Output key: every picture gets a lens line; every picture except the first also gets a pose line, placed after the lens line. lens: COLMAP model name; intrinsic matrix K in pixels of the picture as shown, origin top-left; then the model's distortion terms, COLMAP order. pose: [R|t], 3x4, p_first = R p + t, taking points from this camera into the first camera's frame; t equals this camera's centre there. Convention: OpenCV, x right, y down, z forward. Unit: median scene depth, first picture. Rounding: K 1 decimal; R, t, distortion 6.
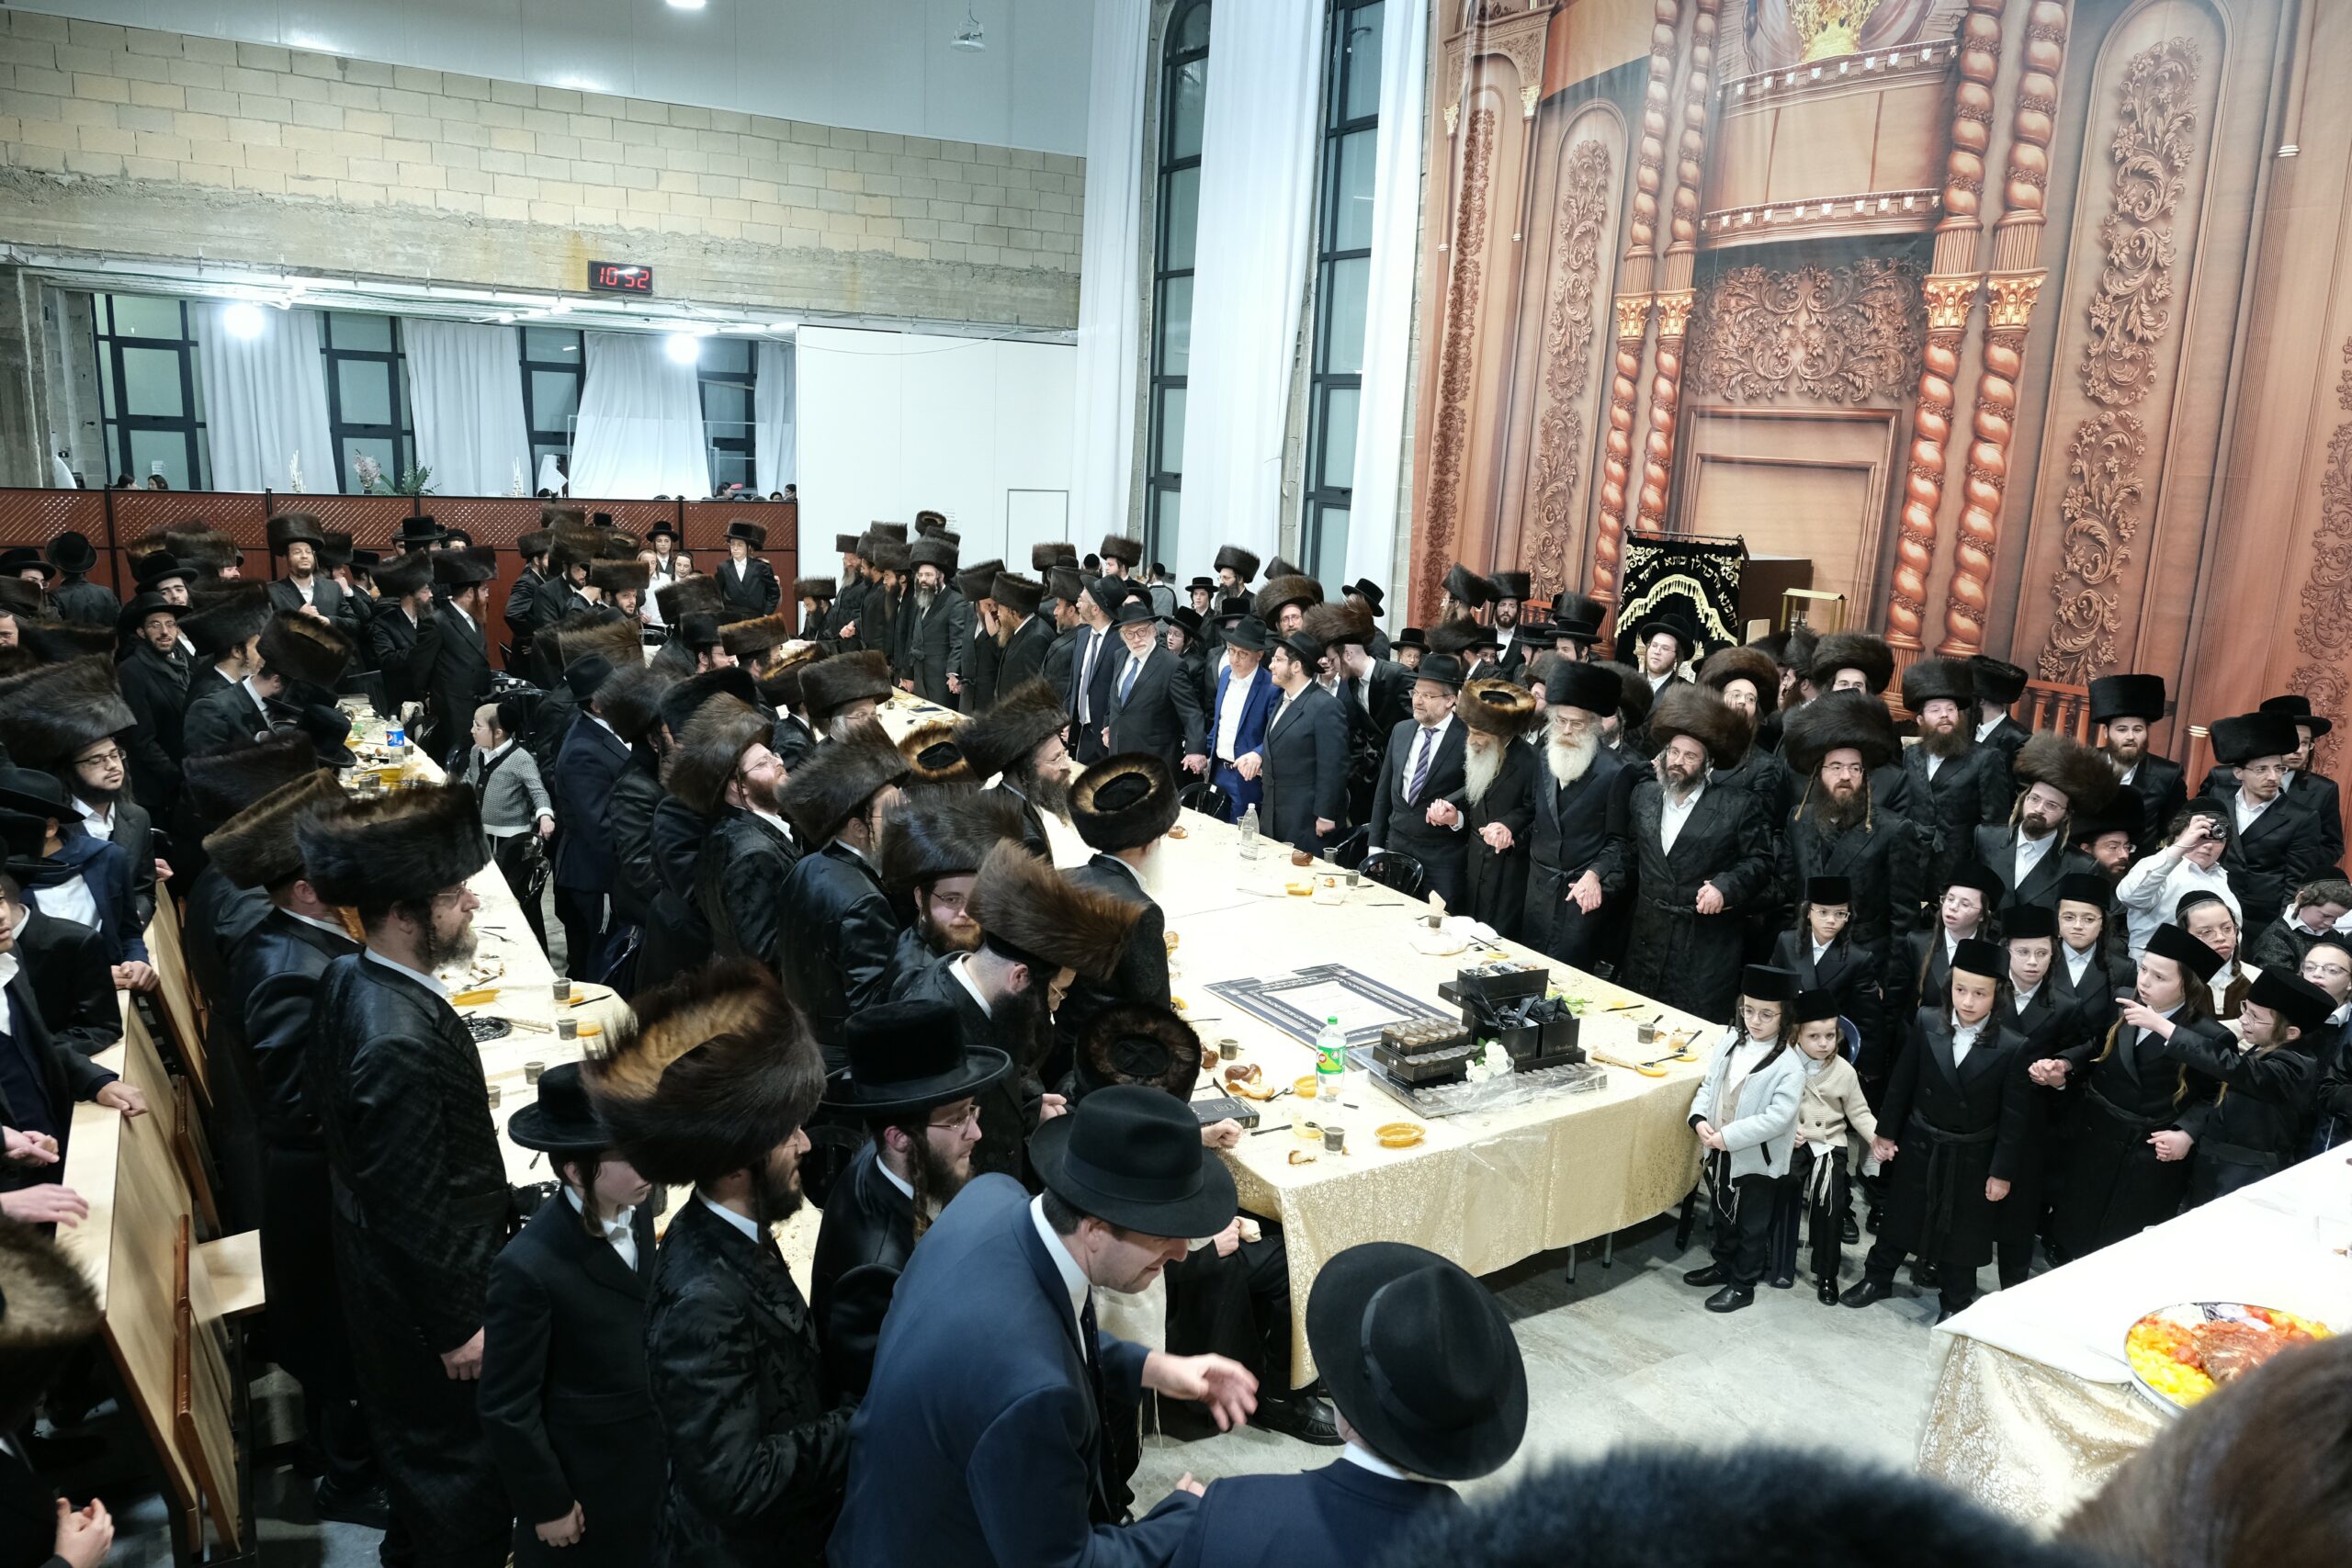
lens RADIAL K [[1584.9, 0, 1176.6], [0, 1584.9, 807.1], [0, 0, 1]] dist [-0.022118, 0.004494]
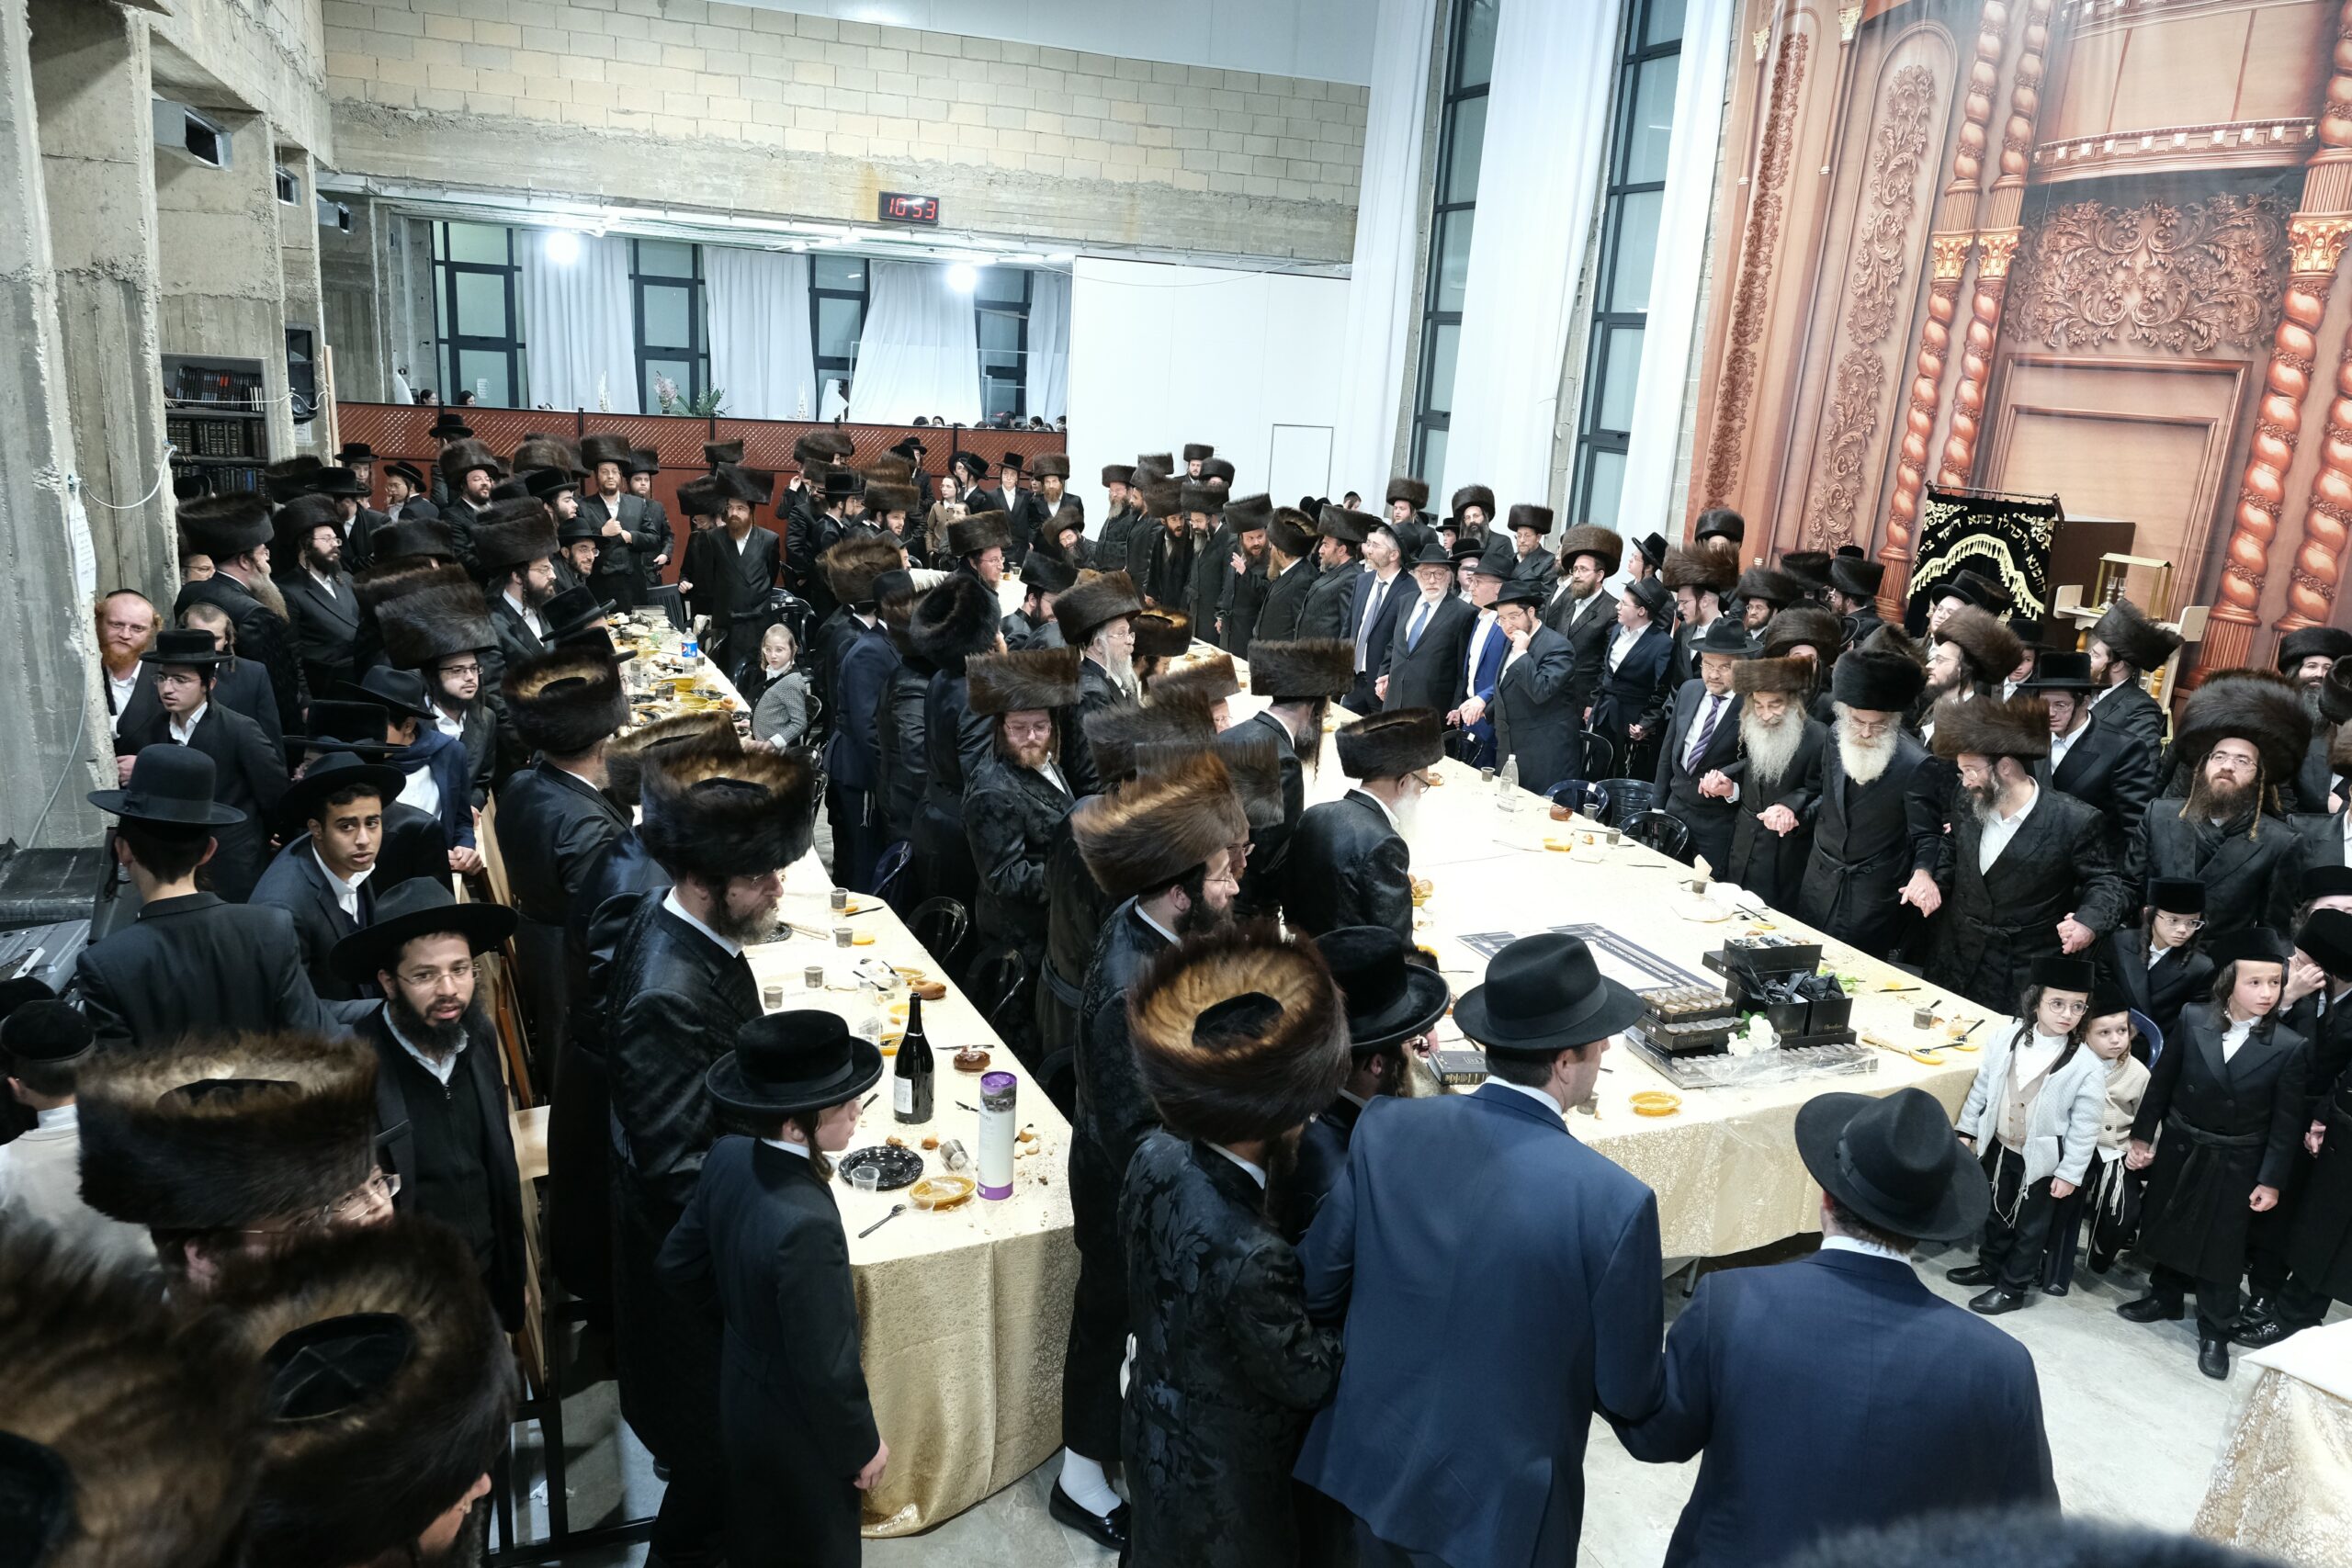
lens RADIAL K [[1584.9, 0, 1180.5], [0, 1584.9, 798.0], [0, 0, 1]] dist [-0.022118, 0.004494]
pose [[0.987510, 0.056197, -0.147192, -0.006880], [-0.051023, 0.997948, 0.038695, -0.001986], [0.149064, -0.030702, 0.988351, -0.002947]]
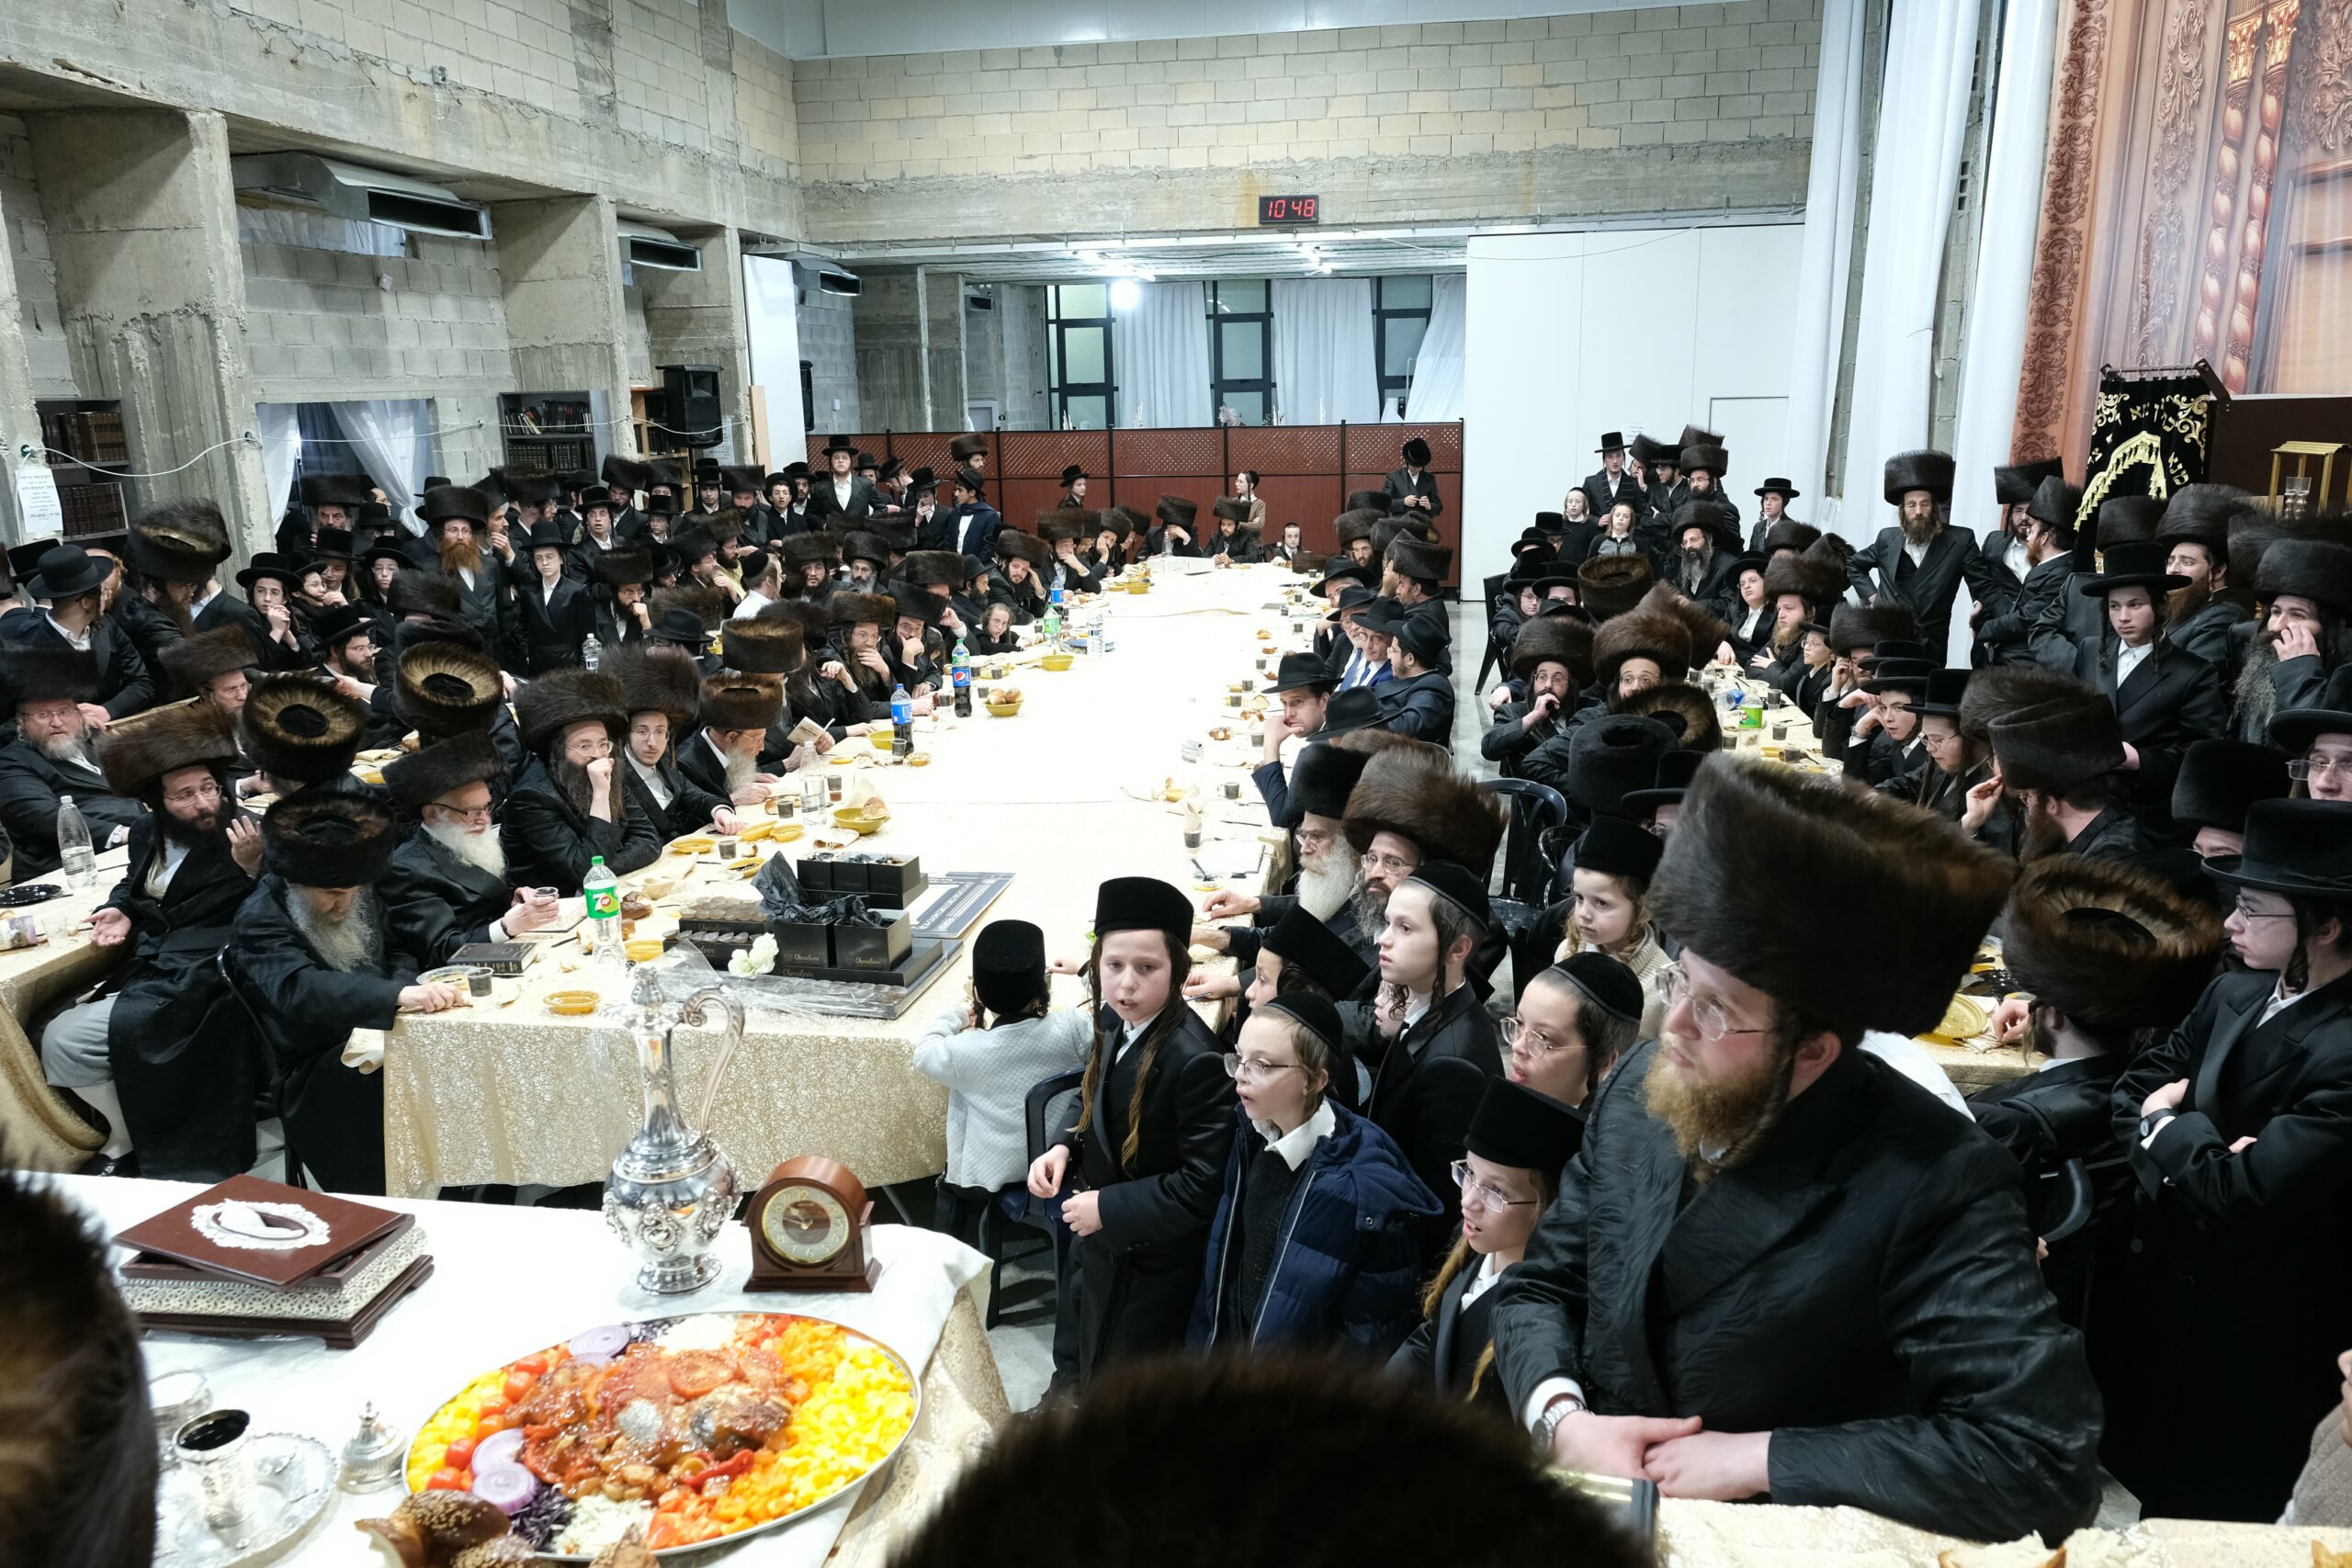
lens RADIAL K [[1584.9, 0, 1173.4], [0, 1584.9, 806.3], [0, 0, 1]] dist [-0.022118, 0.004494]
pose [[0.759448, 0.102819, -0.642392, 0.416785], [-0.090032, 0.994541, 0.052746, 0.008455], [0.644309, 0.017778, 0.764559, 0.231199]]
